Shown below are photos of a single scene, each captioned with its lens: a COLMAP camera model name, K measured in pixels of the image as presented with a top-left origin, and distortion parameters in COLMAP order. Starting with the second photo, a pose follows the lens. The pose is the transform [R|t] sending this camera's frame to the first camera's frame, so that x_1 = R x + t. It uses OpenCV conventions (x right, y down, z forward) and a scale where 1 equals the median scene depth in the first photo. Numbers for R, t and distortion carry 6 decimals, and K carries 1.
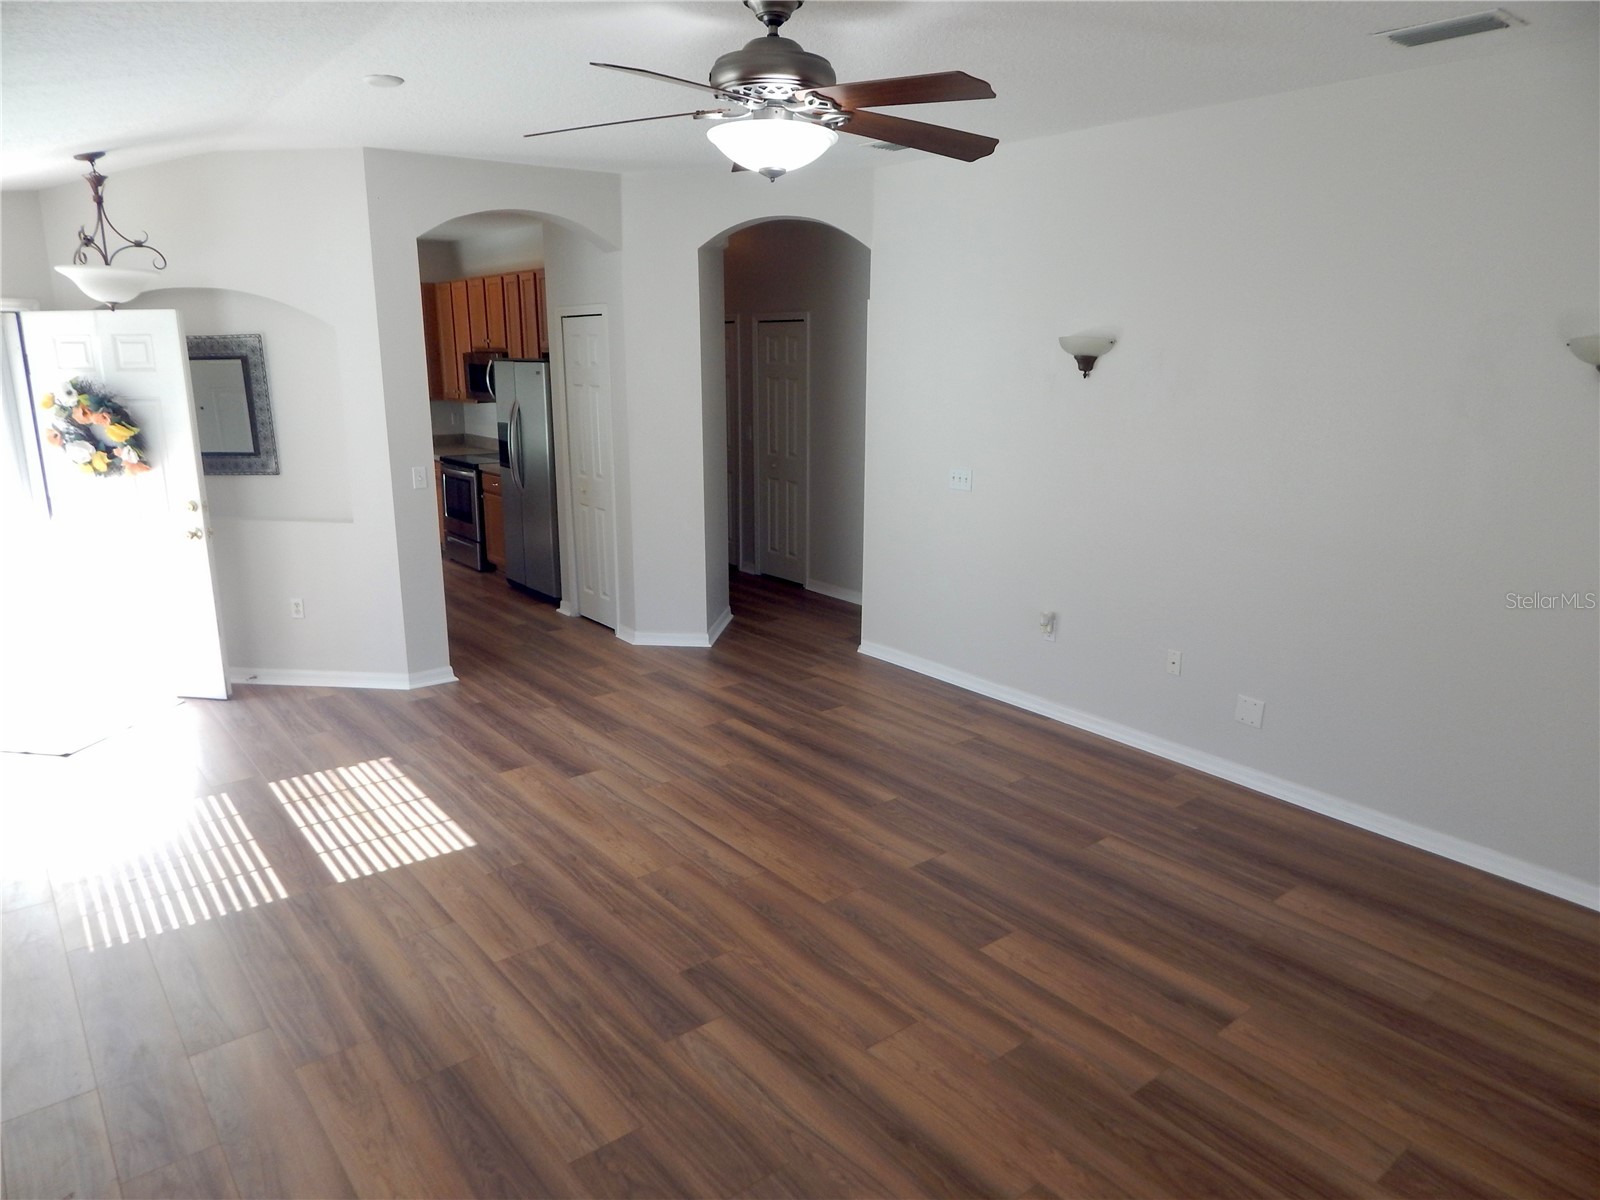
lens RADIAL K [[1036.6, 0, 795.3], [0, 1036.6, 581.3], [0, 0, 1]] dist [0.002305, -0.005239]
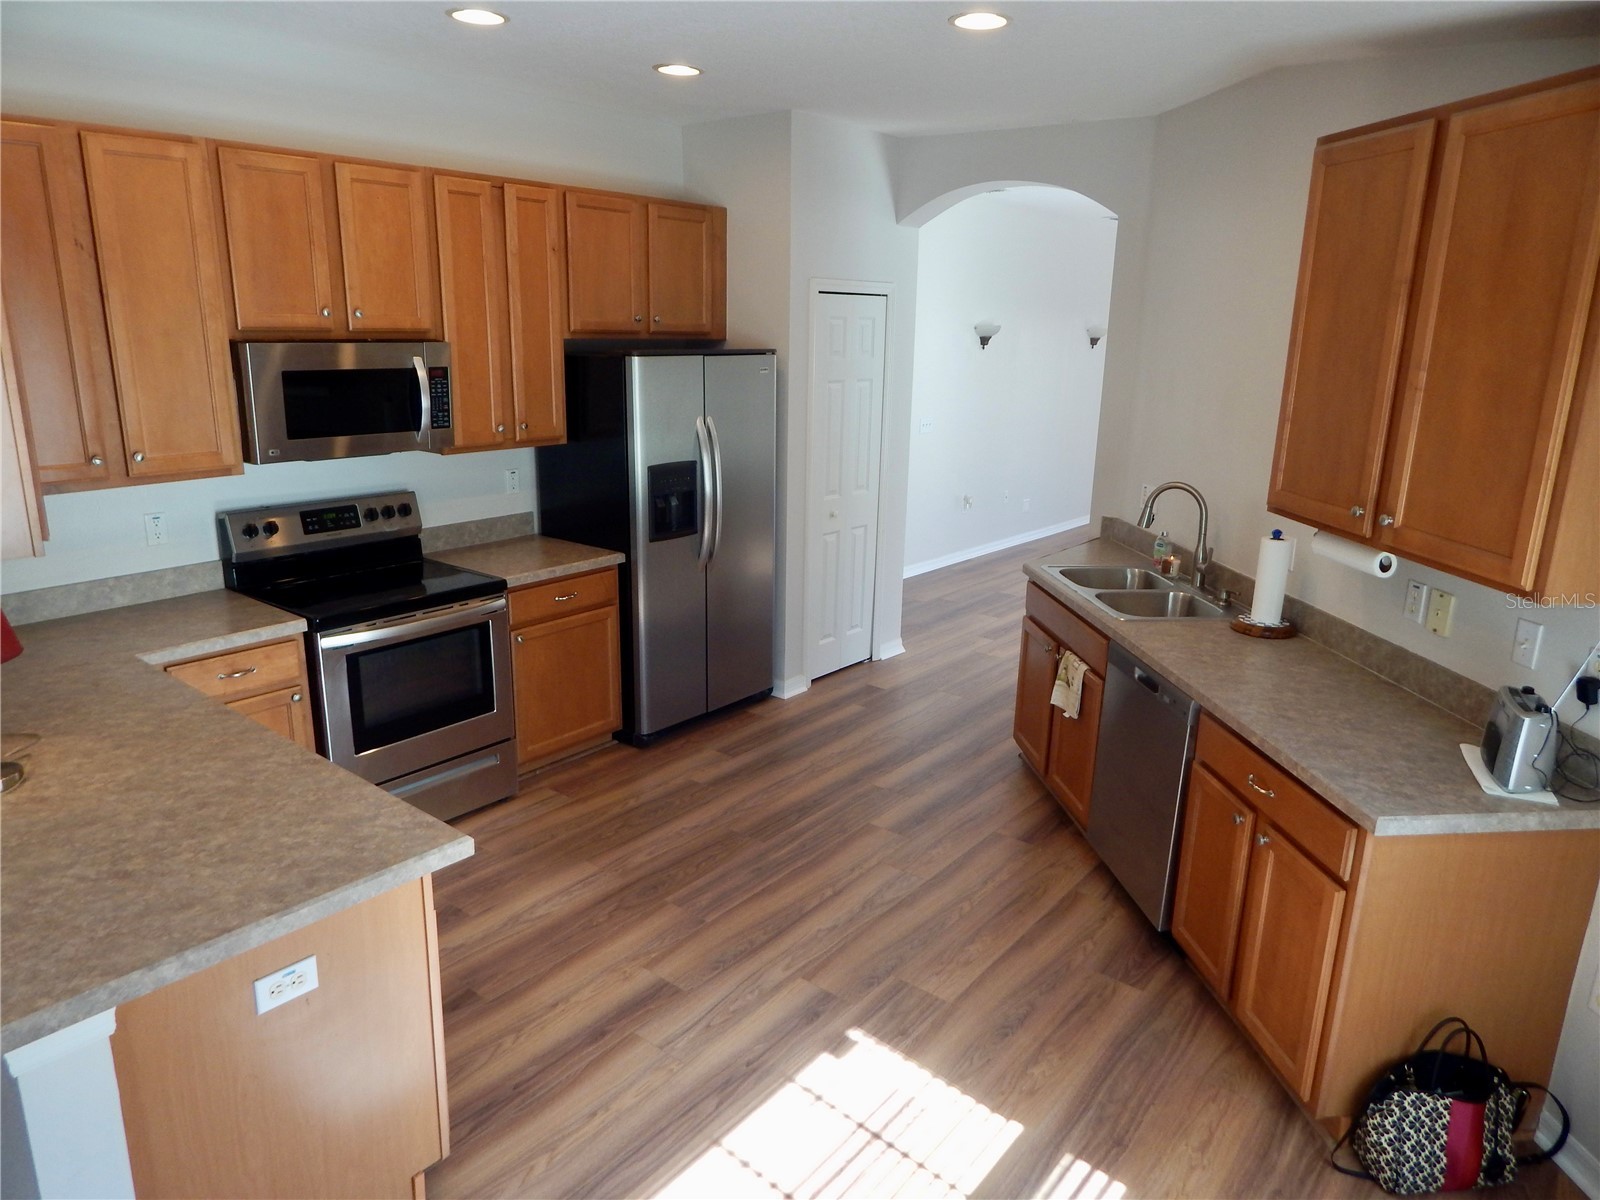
lens RADIAL K [[1049.1, 0, 800.0], [0, 1049.1, 600.0], [0, 0, 1]] dist [-0.001850, -0.001114]
pose [[-0.218769, -0.262207, 0.939887, -1.584877], [0.187126, 0.934068, 0.304139, -0.451238], [-0.957666, 0.242413, -0.155280, 1.907334]]
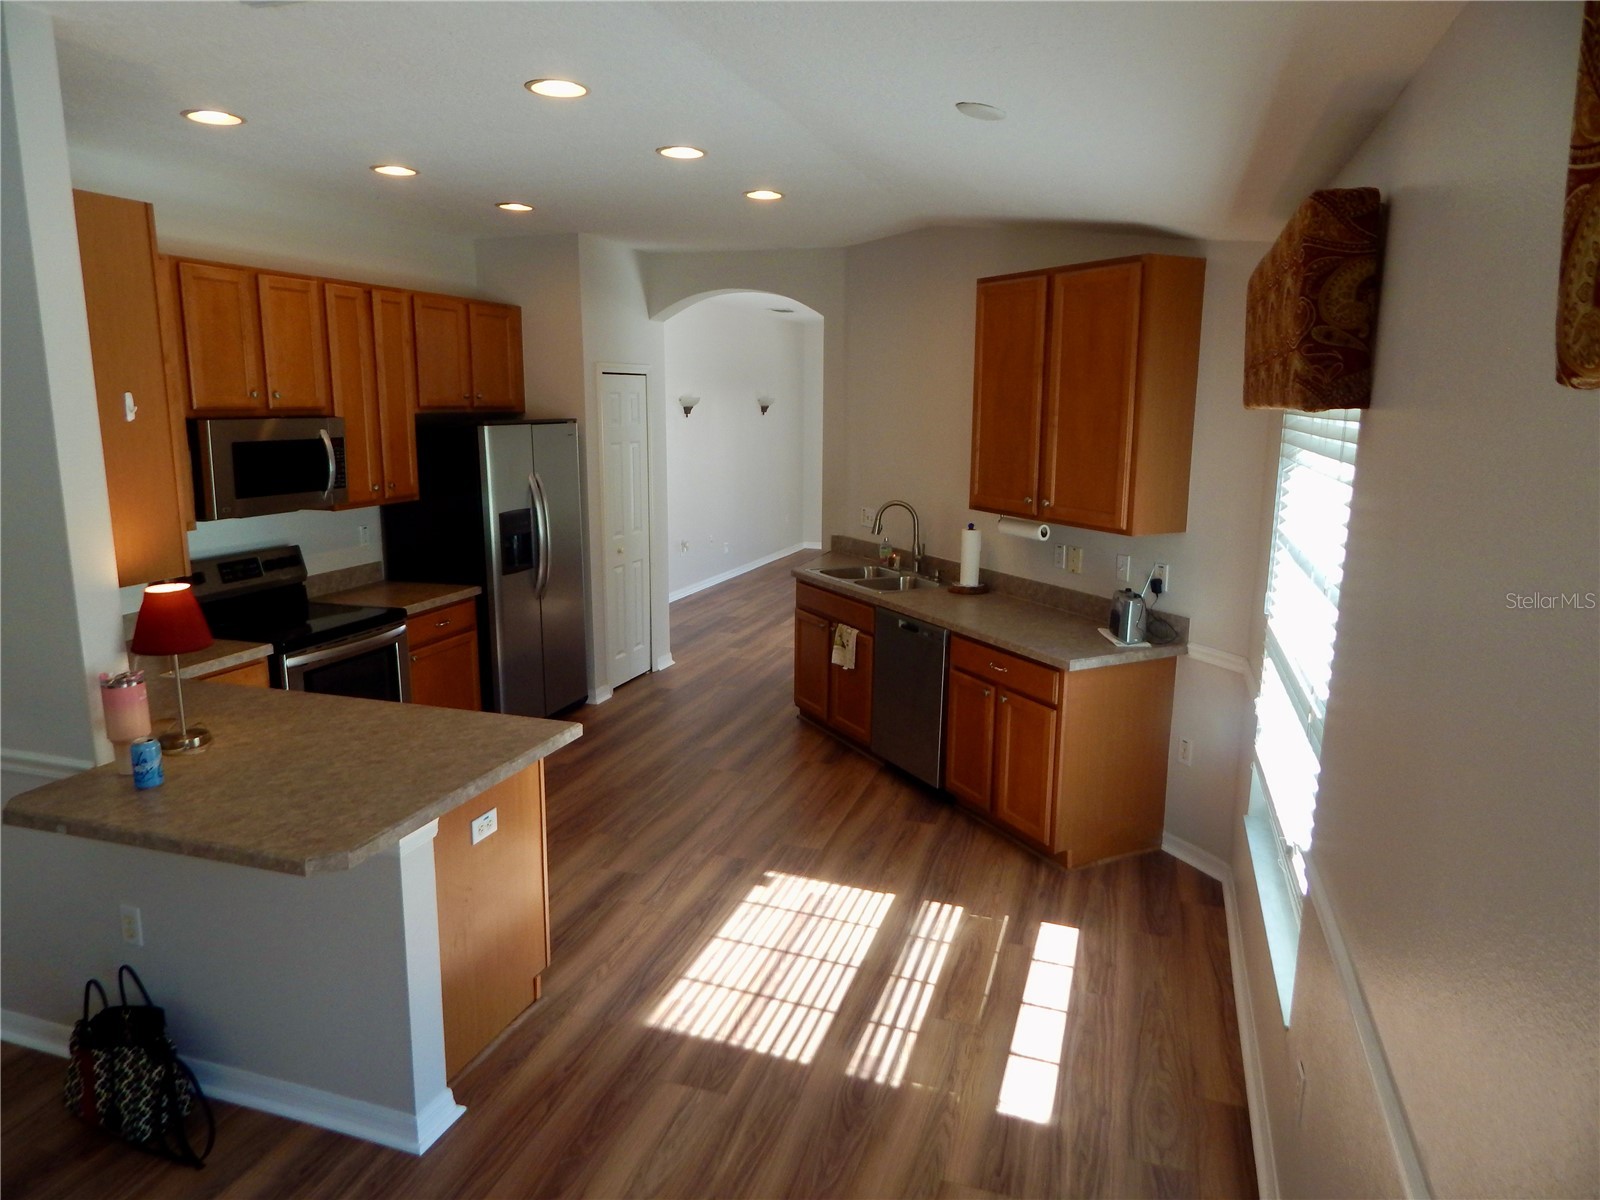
lens RADIAL K [[1049.1, 0, 800.0], [0, 1049.1, 600.0], [0, 0, 1]] dist [-0.001850, -0.001114]
pose [[-0.548412, -0.164828, 0.819802, -1.814660], [0.172548, 0.936976, 0.303814, -0.514624], [-0.818212, 0.308070, -0.485408, 2.215376]]
